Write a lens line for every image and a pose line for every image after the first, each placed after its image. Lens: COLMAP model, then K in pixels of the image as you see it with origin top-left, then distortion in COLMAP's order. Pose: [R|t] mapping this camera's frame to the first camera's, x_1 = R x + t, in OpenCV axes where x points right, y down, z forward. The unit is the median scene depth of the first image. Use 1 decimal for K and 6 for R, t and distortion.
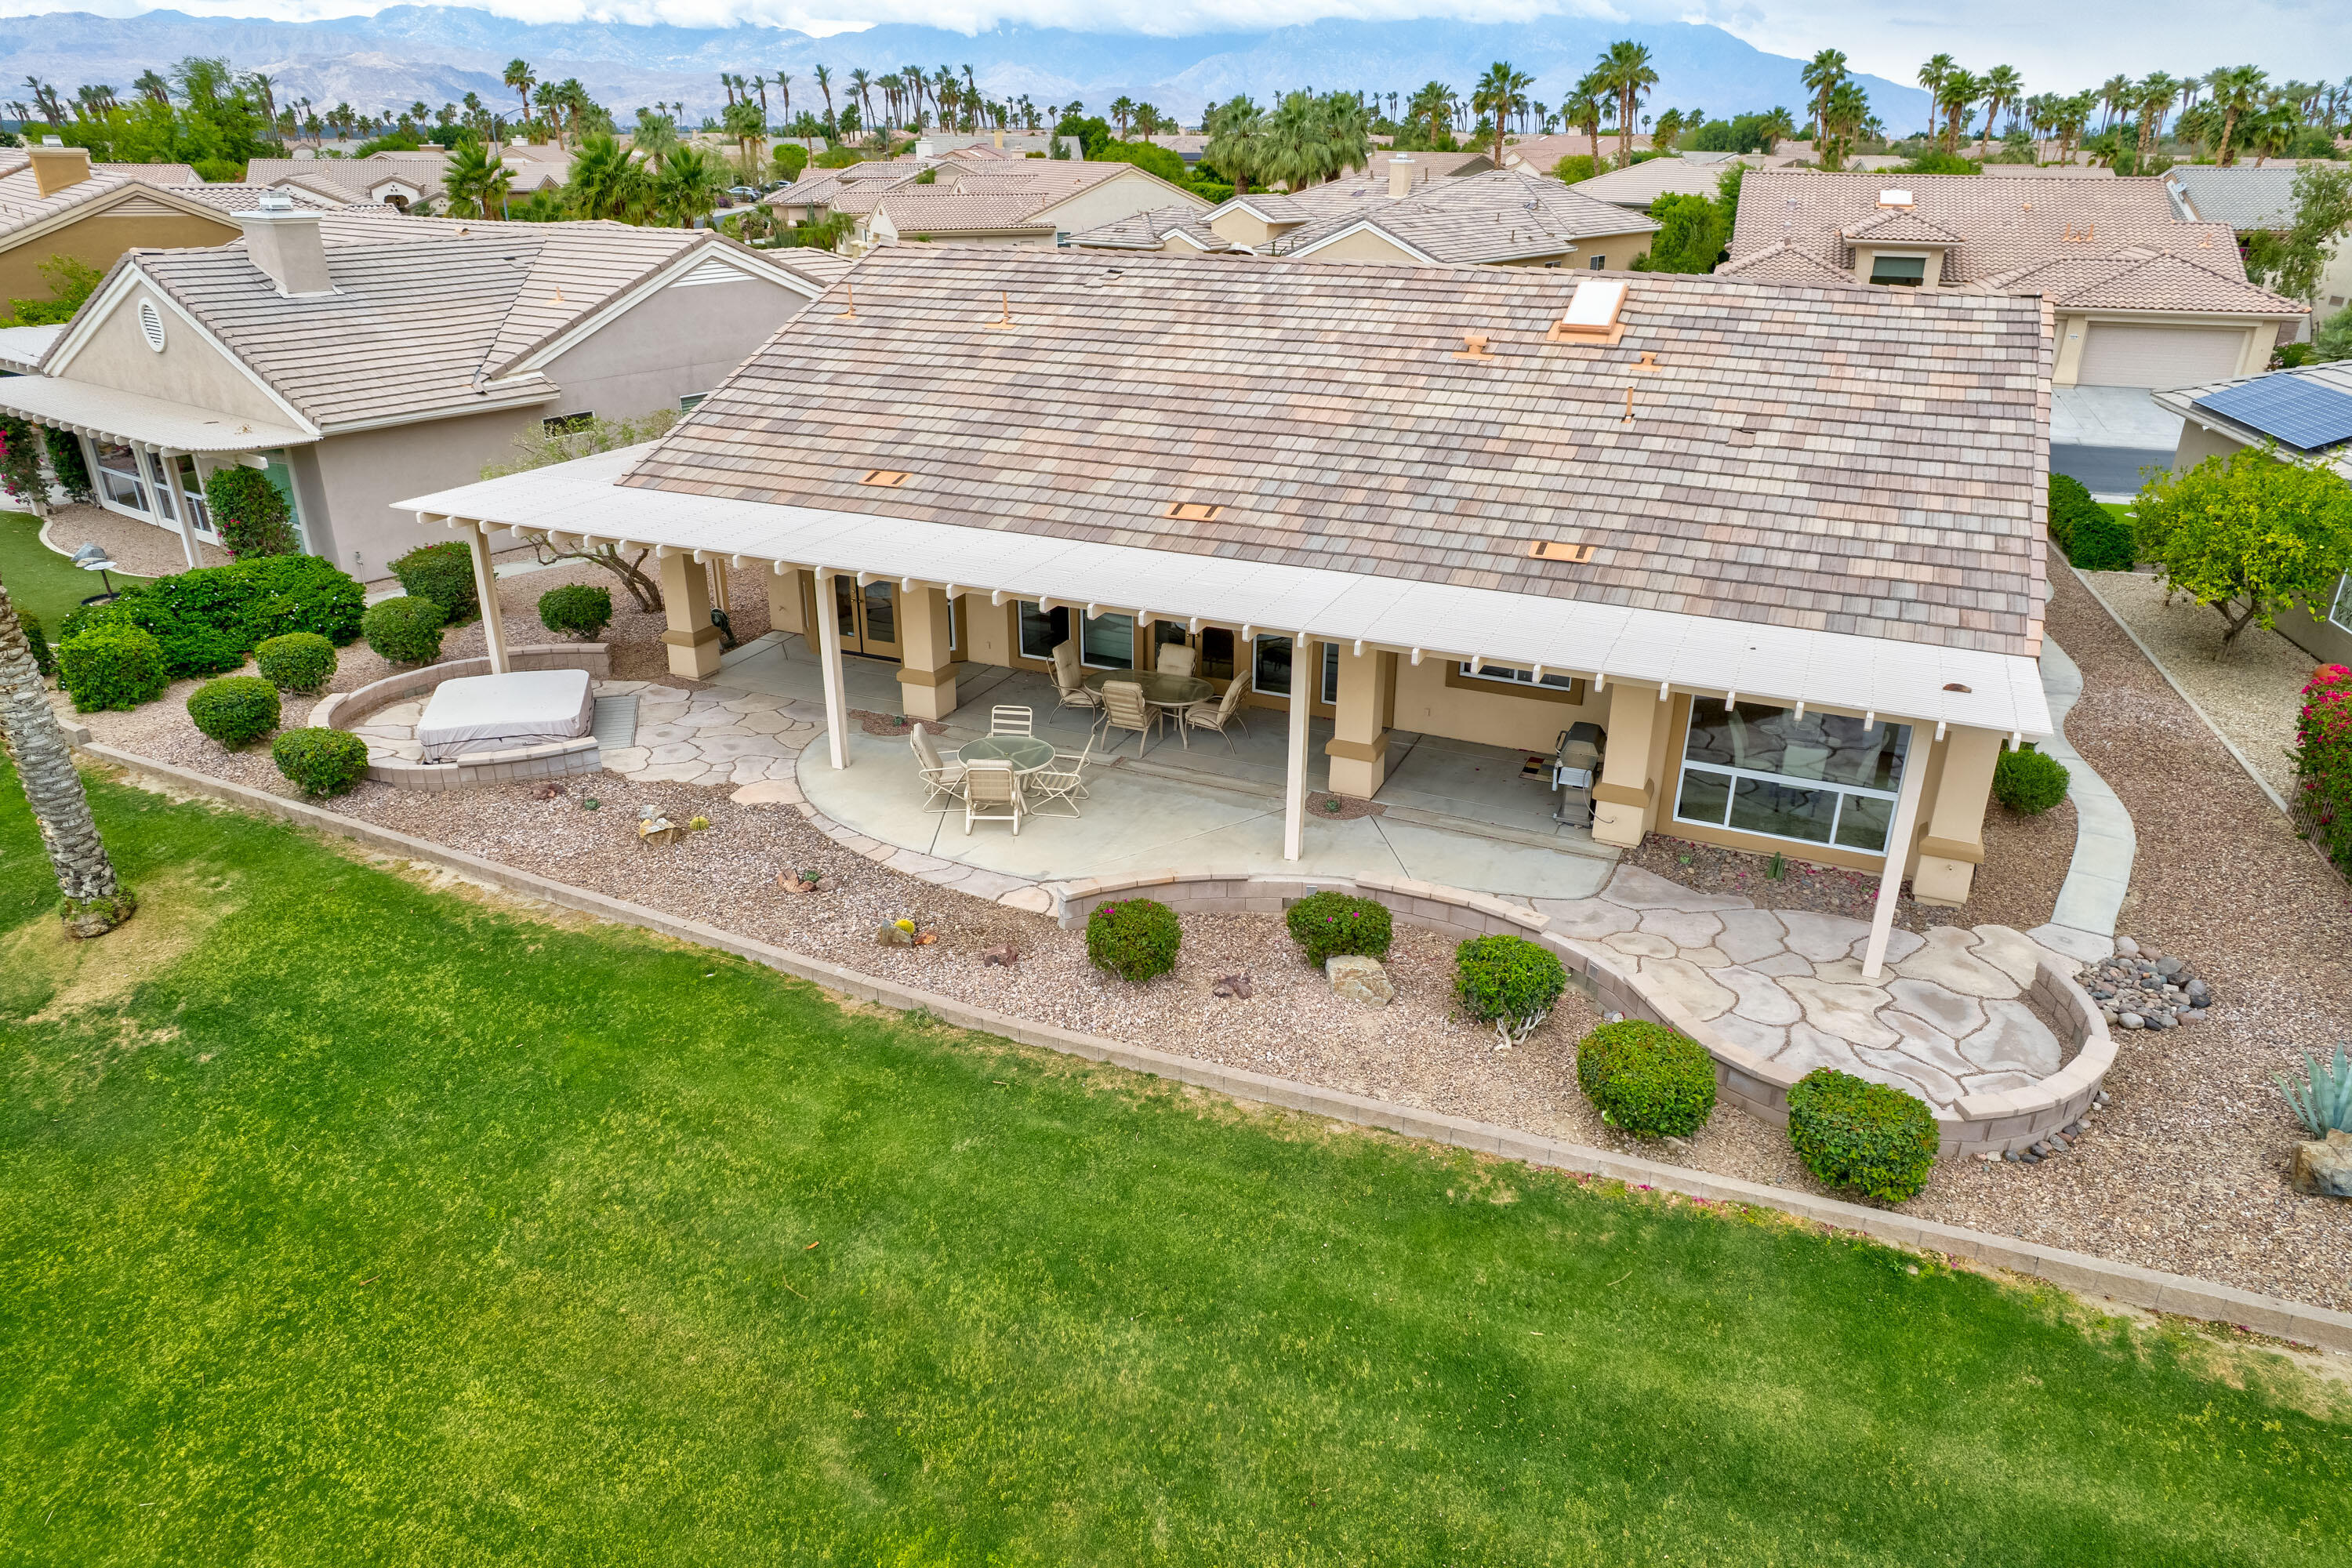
lens RADIAL K [[1503.1, 0, 1183.5], [0, 1503.1, 785.5], [0, 0, 1]] dist [-0.073861, 0.065909]
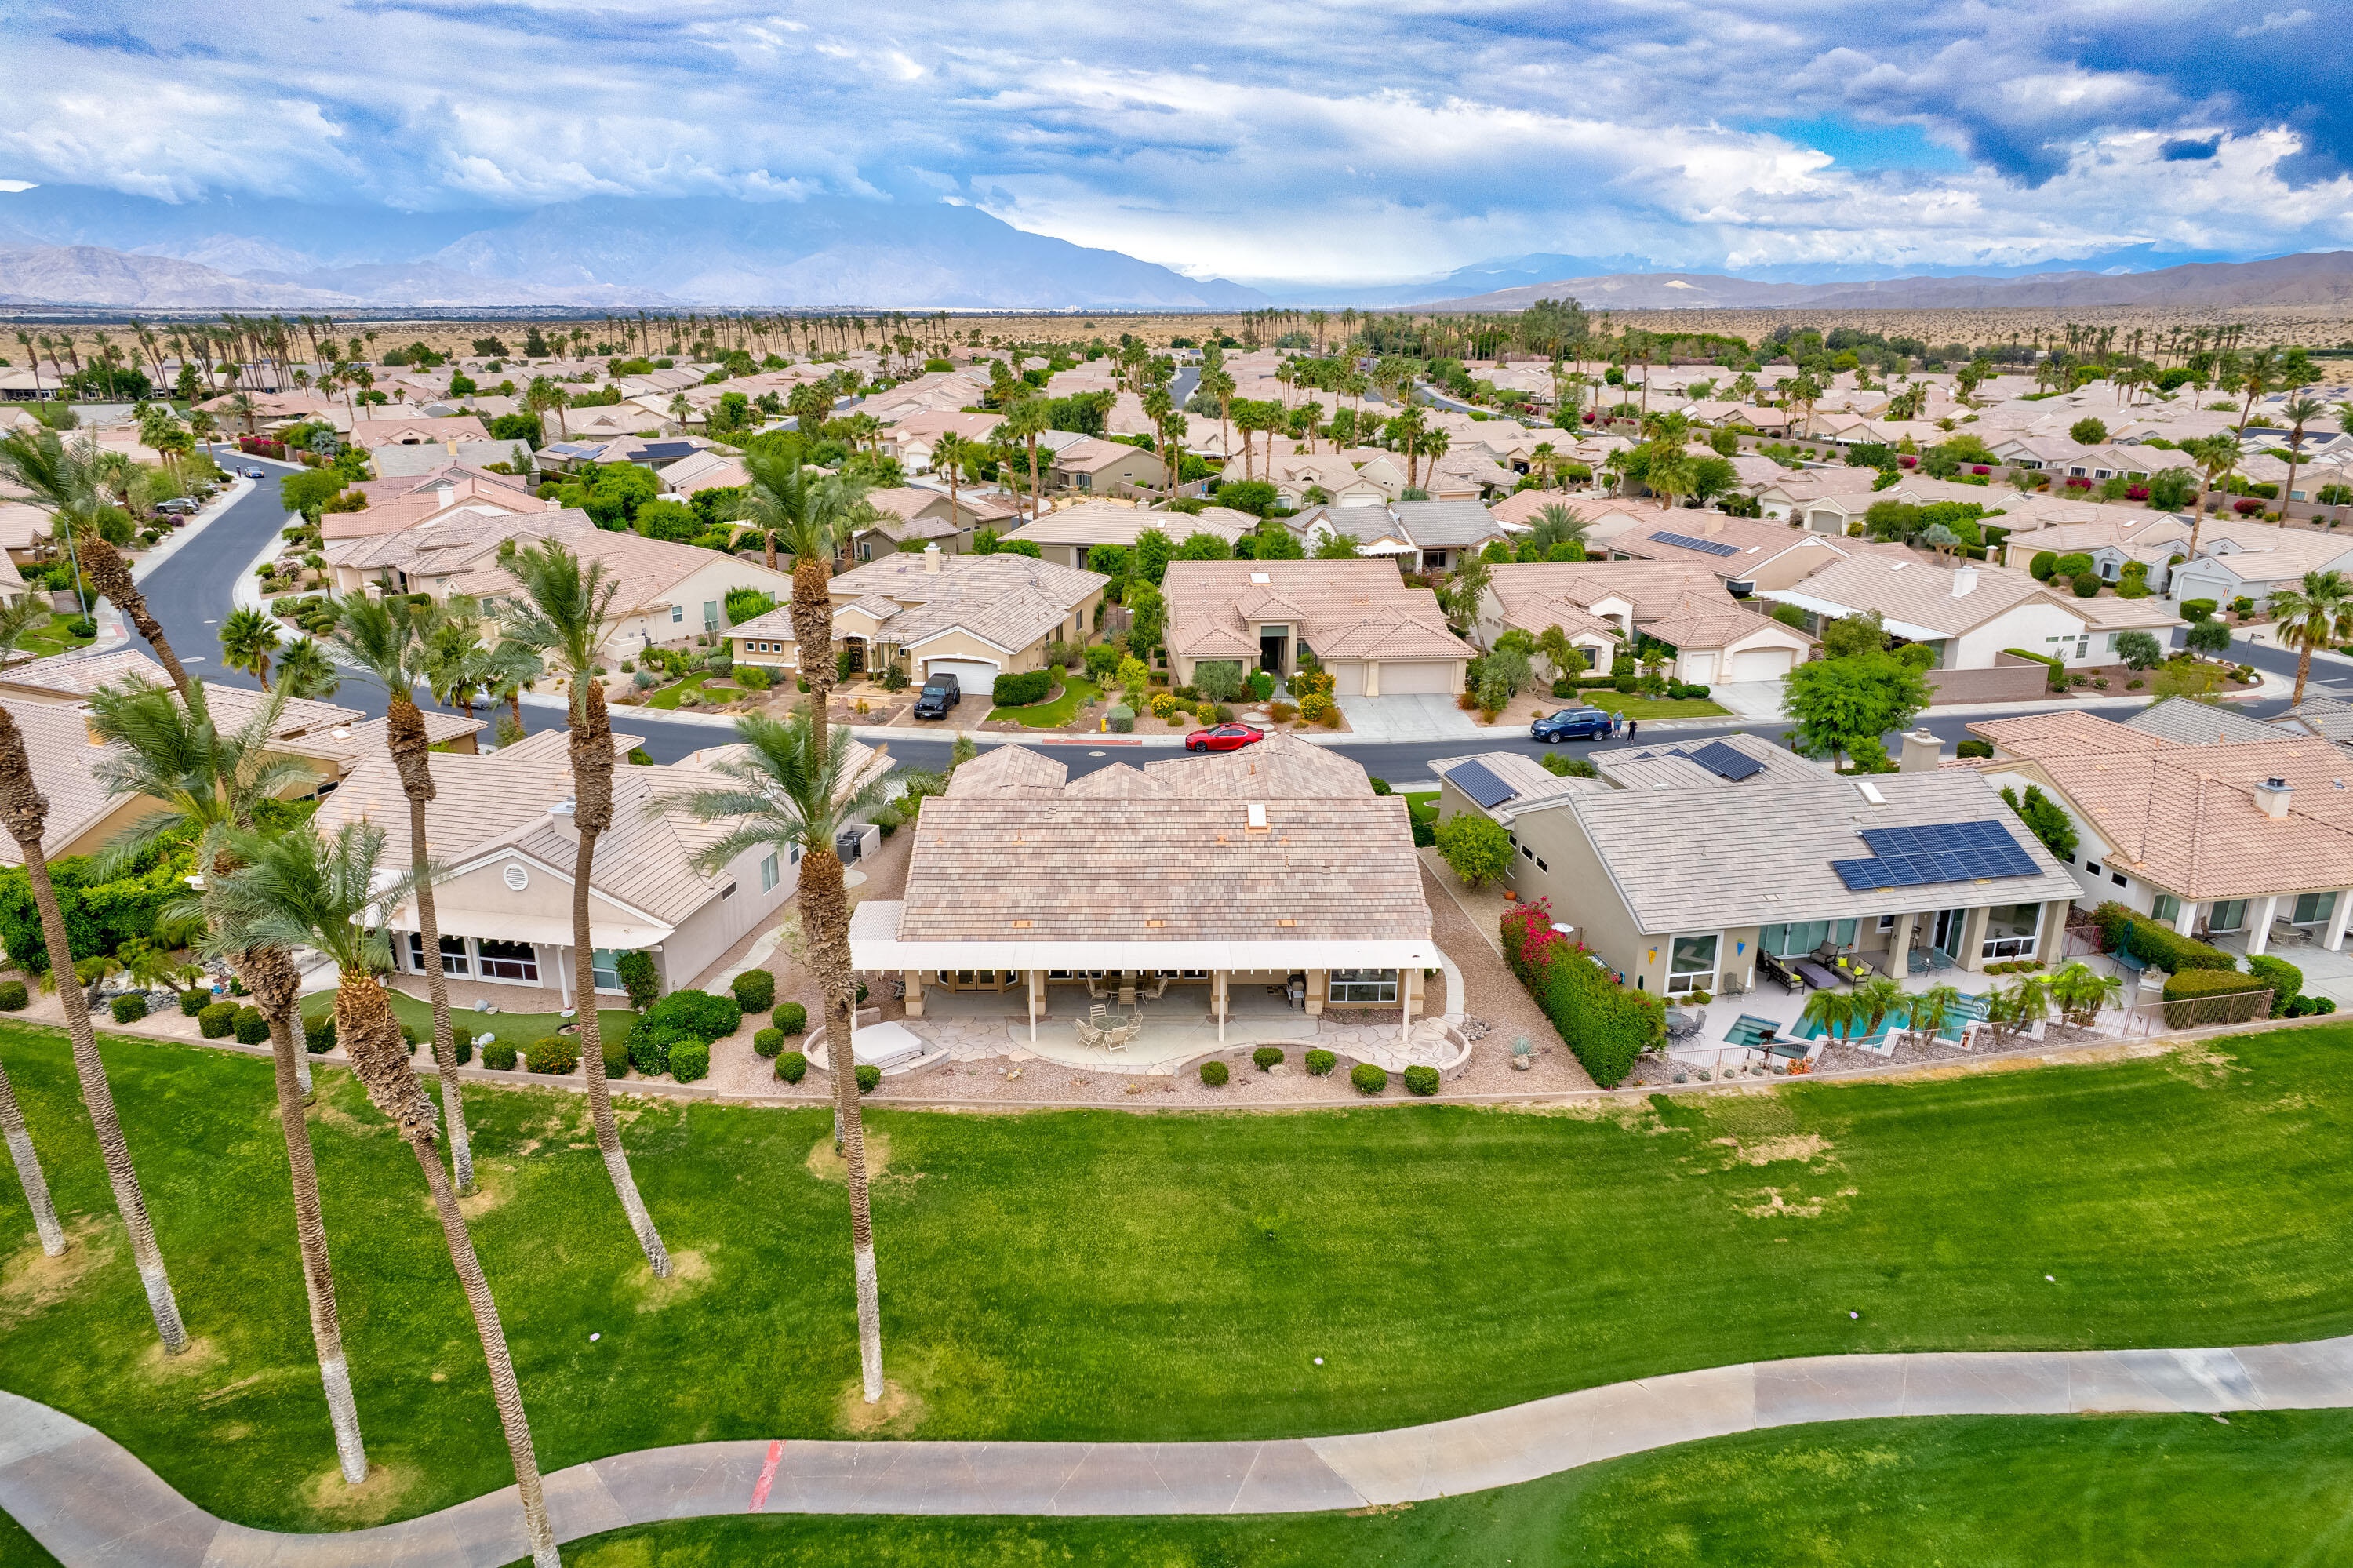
lens RADIAL K [[1503.8, 0, 1184.0], [0, 1503.8, 785.5], [0, 0, 1]] dist [-0.073861, 0.065909]
pose [[0.903617, -0.129822, 0.408193, -1.310250], [0.170416, 0.983257, -0.064534, -0.308117], [-0.392981, 0.127876, 0.910612, -1.983240]]
